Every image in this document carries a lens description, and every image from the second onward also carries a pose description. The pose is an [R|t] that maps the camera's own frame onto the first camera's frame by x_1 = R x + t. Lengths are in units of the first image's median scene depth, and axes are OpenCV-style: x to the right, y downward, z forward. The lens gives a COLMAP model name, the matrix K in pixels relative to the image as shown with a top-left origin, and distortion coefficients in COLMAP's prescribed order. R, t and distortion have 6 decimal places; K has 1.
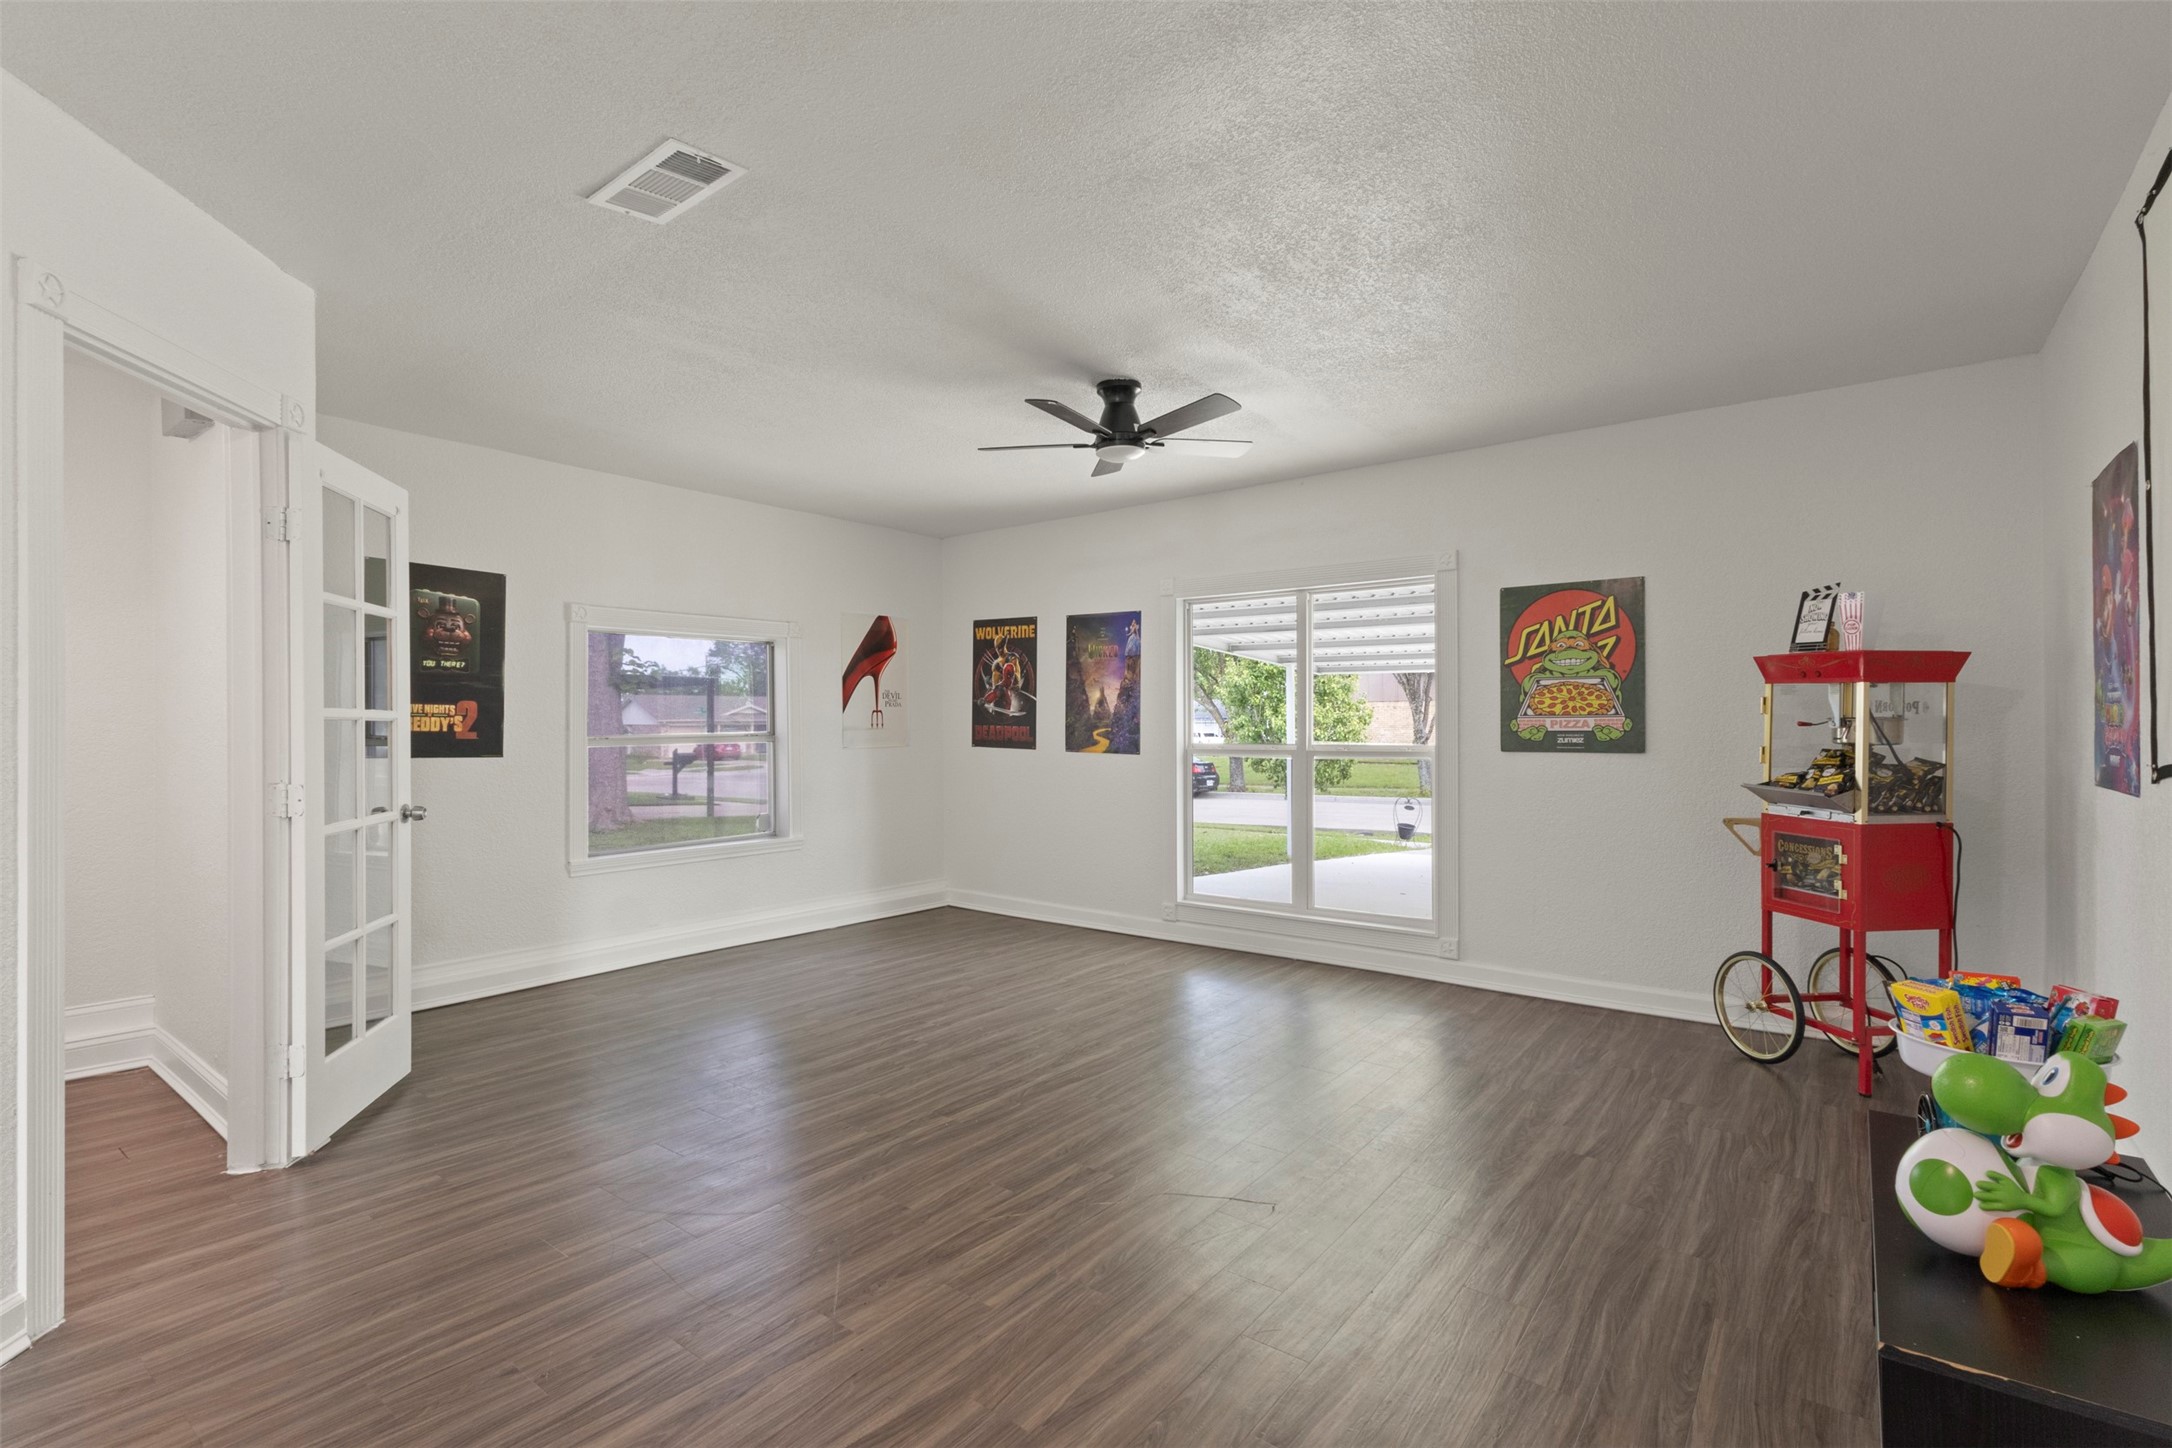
lens RADIAL K [[1007.7, 0, 1086.0], [0, 1007.7, 724.0], [0, 0, 1]] dist [-0.000939, -0.000617]
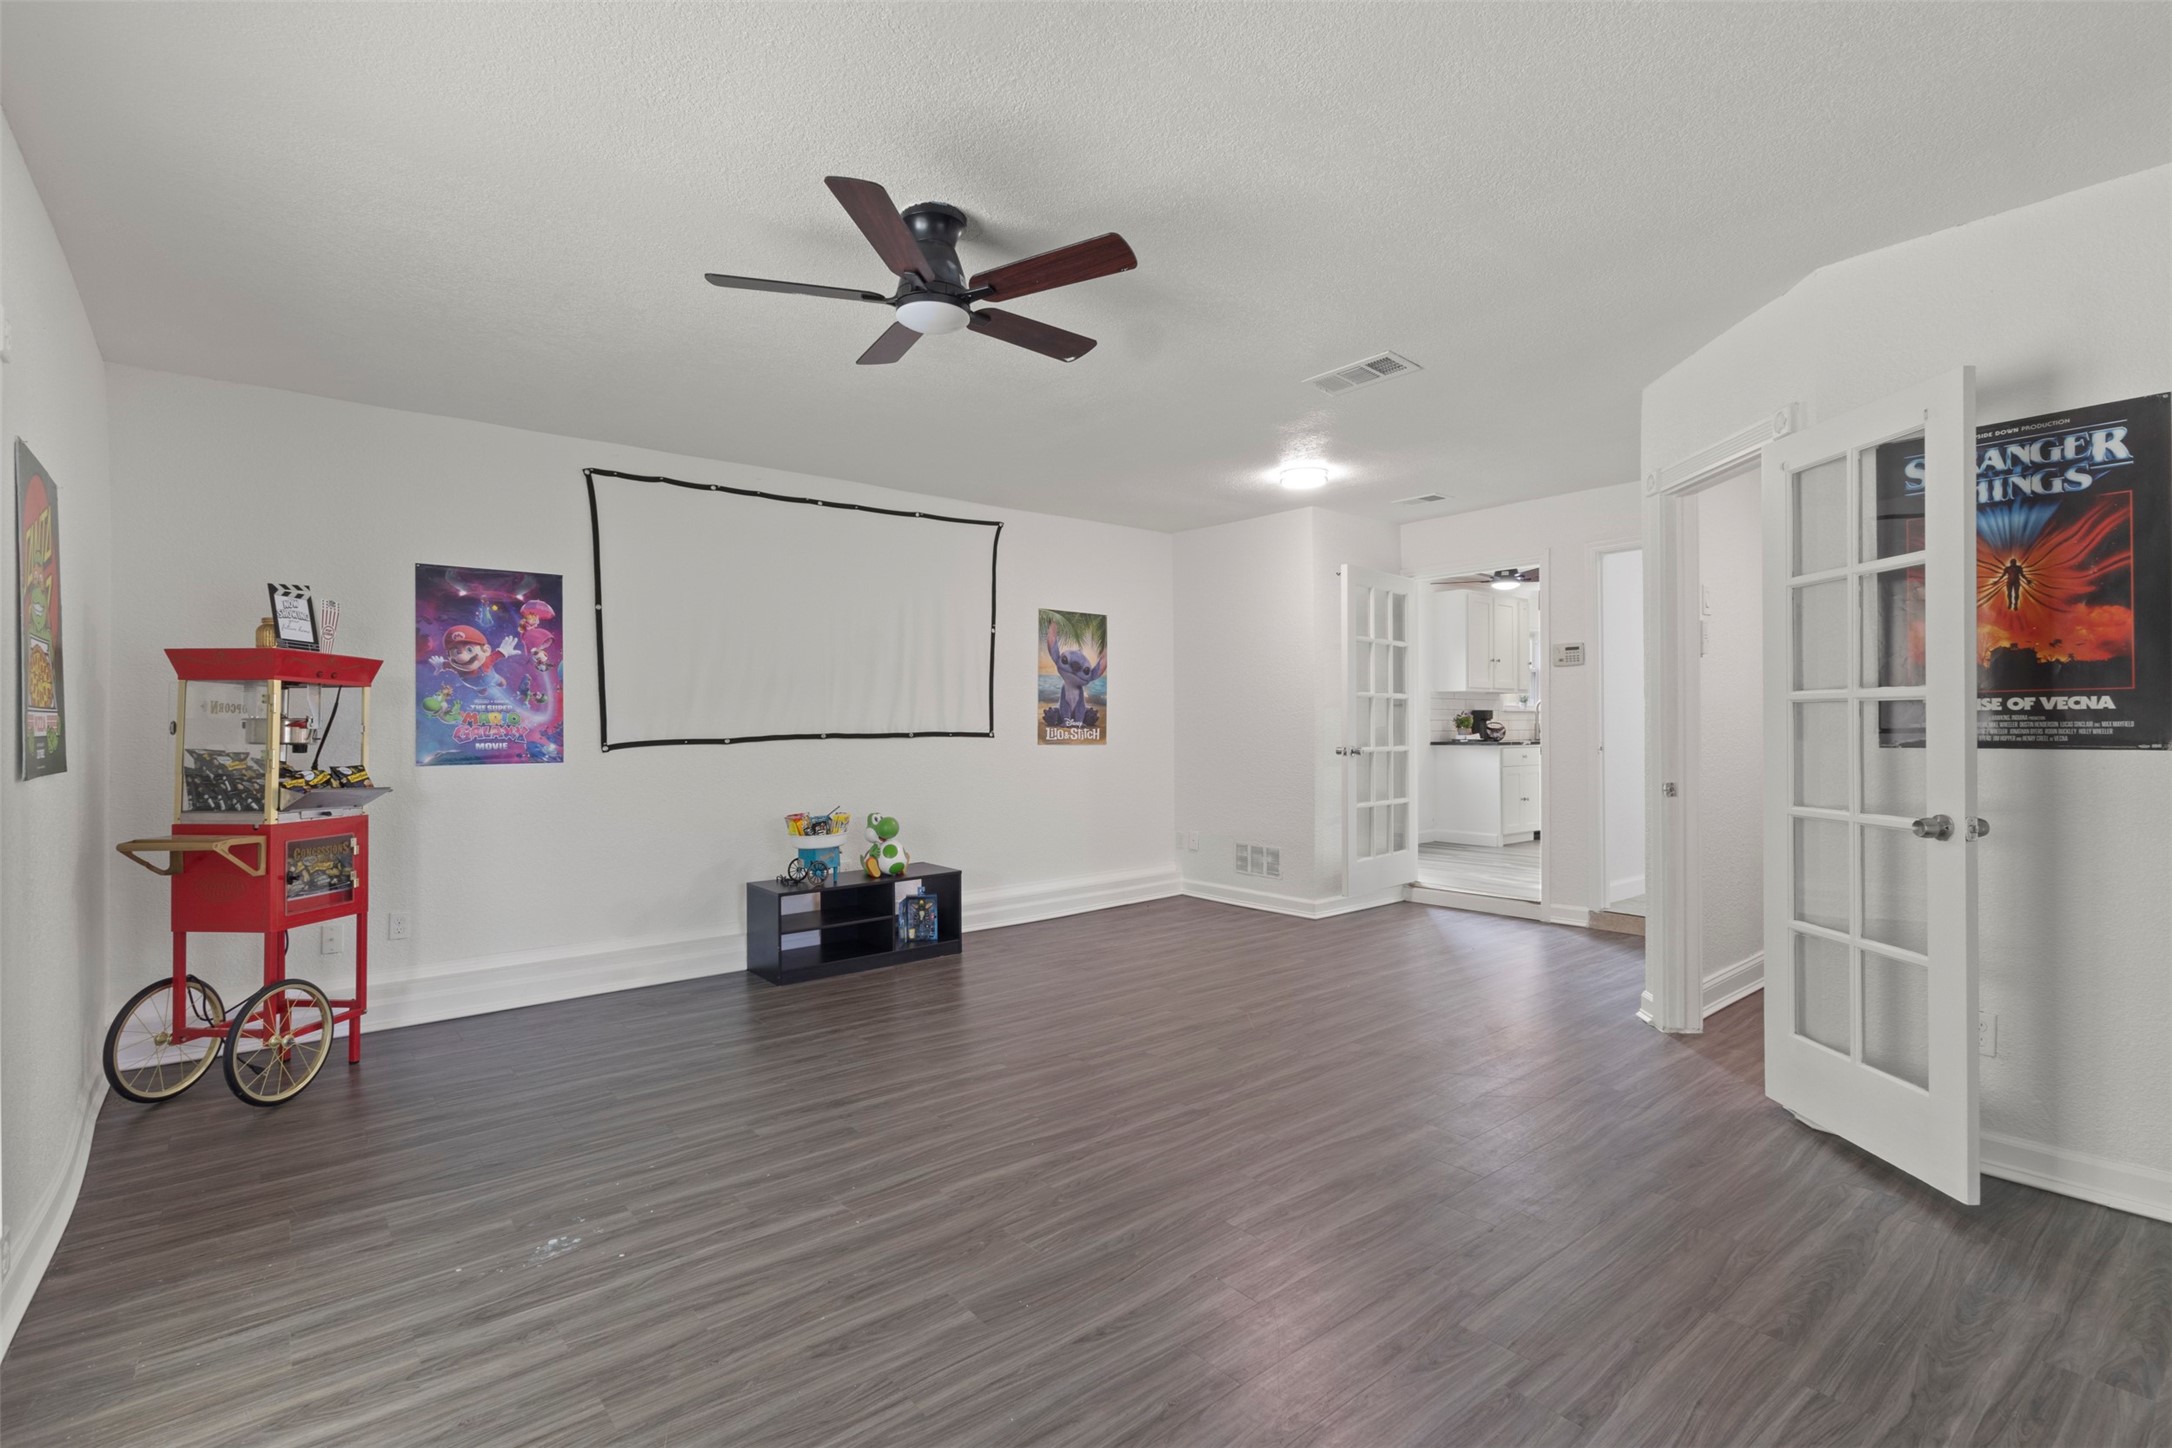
lens RADIAL K [[1007.7, 0, 1086.0], [0, 1007.7, 724.0], [0, 0, 1]] dist [-0.000939, -0.000617]
pose [[-0.973480, 0.012268, 0.228443, -0.243200], [0.009784, 0.999880, -0.012000, 0.018052], [-0.228563, -0.009447, -0.973483, 1.827964]]
